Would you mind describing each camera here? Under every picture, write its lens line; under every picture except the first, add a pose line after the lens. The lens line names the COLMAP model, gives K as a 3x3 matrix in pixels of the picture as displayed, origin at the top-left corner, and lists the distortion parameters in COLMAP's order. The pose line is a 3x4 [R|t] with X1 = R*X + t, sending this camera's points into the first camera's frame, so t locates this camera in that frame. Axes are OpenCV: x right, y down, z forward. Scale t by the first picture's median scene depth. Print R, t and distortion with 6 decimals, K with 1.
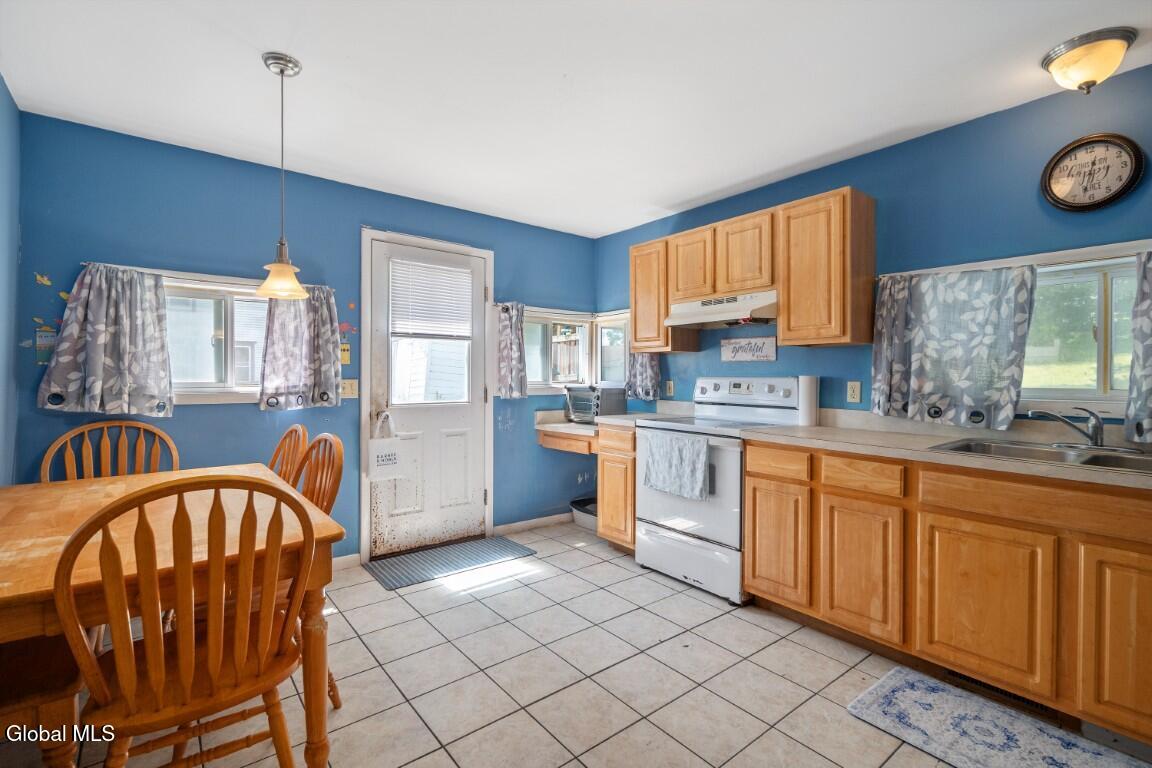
lens RADIAL K [[523.5, 0, 575.5], [0, 523.5, 374.0], [0, 0, 1]] dist [-0.000464, 0.000221]
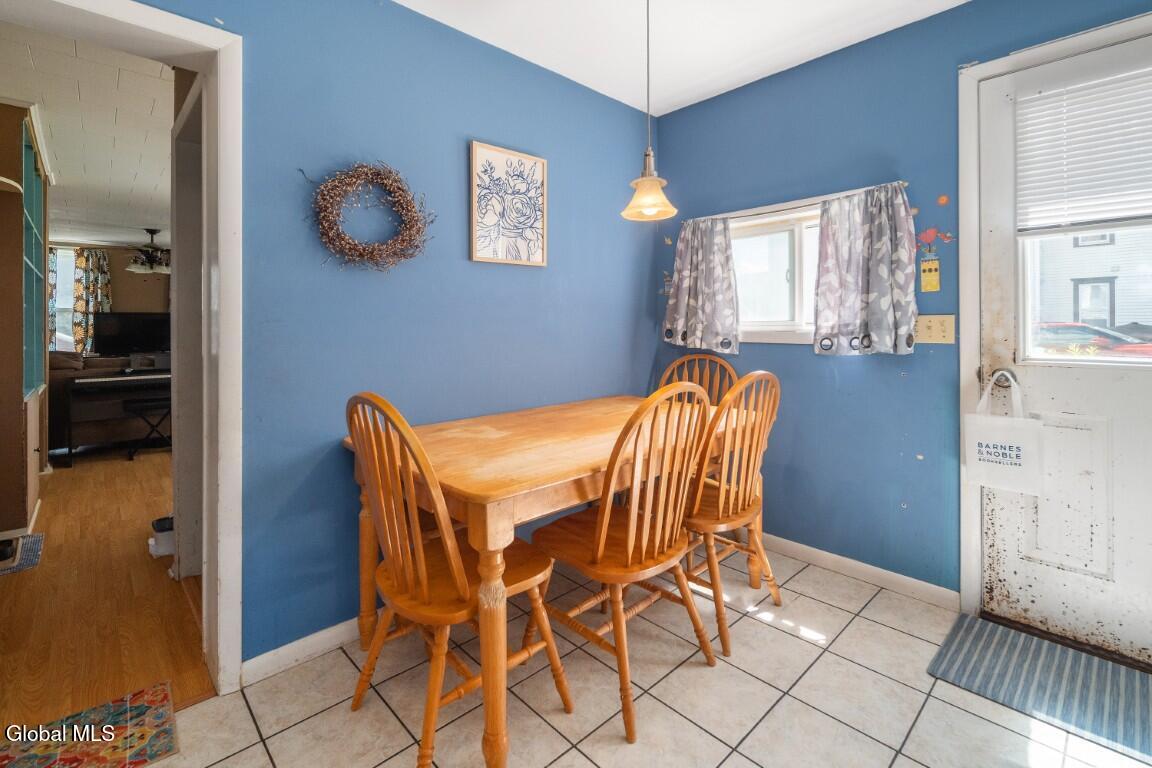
lens RADIAL K [[515.2, 0, 573.9], [0, 515.2, 320.1], [0, 0, 1]] dist [0.000962, -0.000234]
pose [[0.073462, -0.010512, -0.997243, 0.184070], [0.010472, 0.999897, -0.009769, 0.019858], [0.997243, -0.009725, 0.073565, 0.541760]]
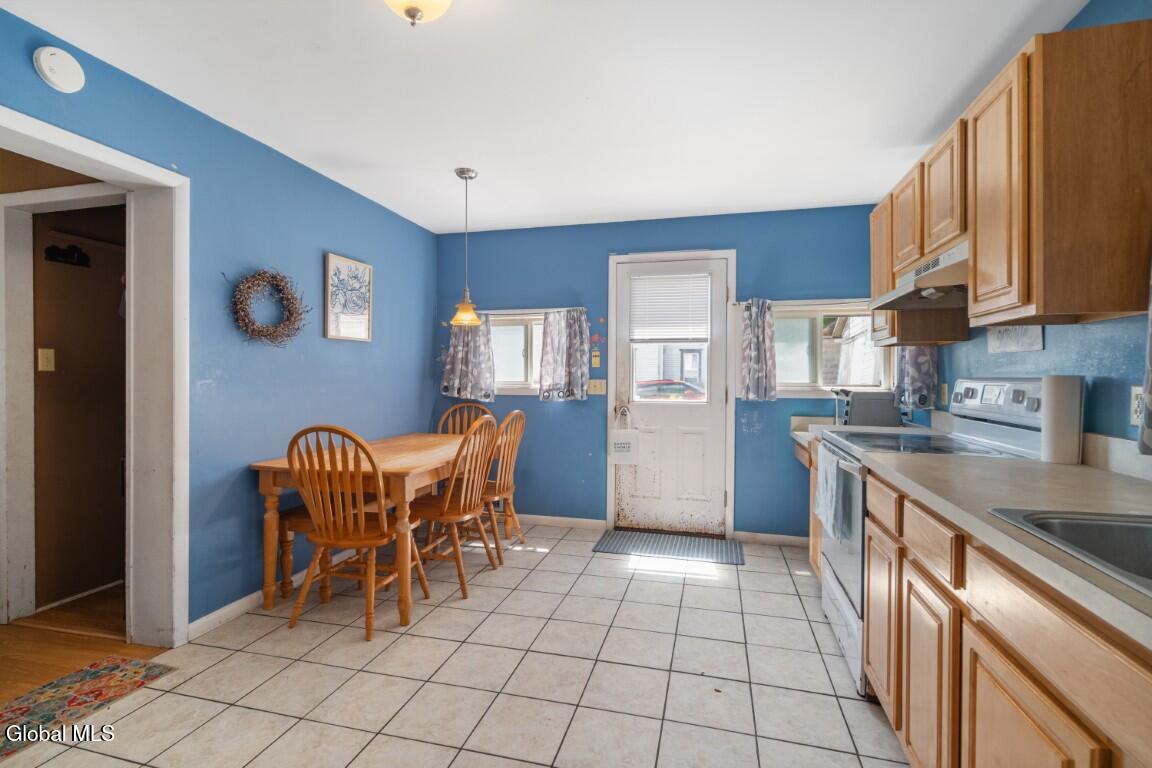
lens RADIAL K [[523.5, 0, 575.5], [0, 523.5, 374.0], [0, 0, 1]] dist [-0.000464, 0.000221]
pose [[0.591986, -0.004976, -0.805933, 0.584458], [0.001059, 0.999985, -0.005397, 0.004455], [0.805948, 0.002342, 0.591982, 0.230433]]
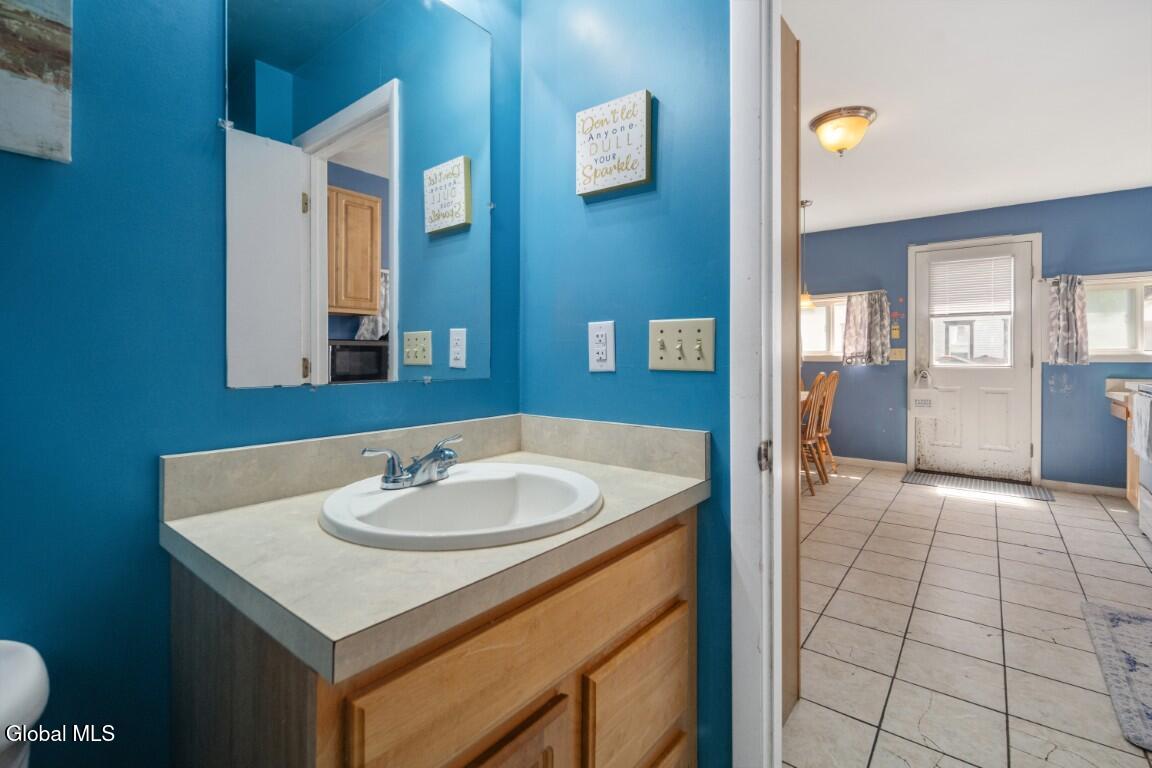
lens RADIAL K [[518.3, 0, 577.7], [0, 518.3, 354.0], [0, 0, 1]] dist [-0.000120, -0.000088]
pose [[0.221783, -0.006674, -0.975073, 0.902221], [0.005489, 0.999969, -0.005596, 0.032897], [0.975080, -0.004111, 0.221813, -0.272444]]
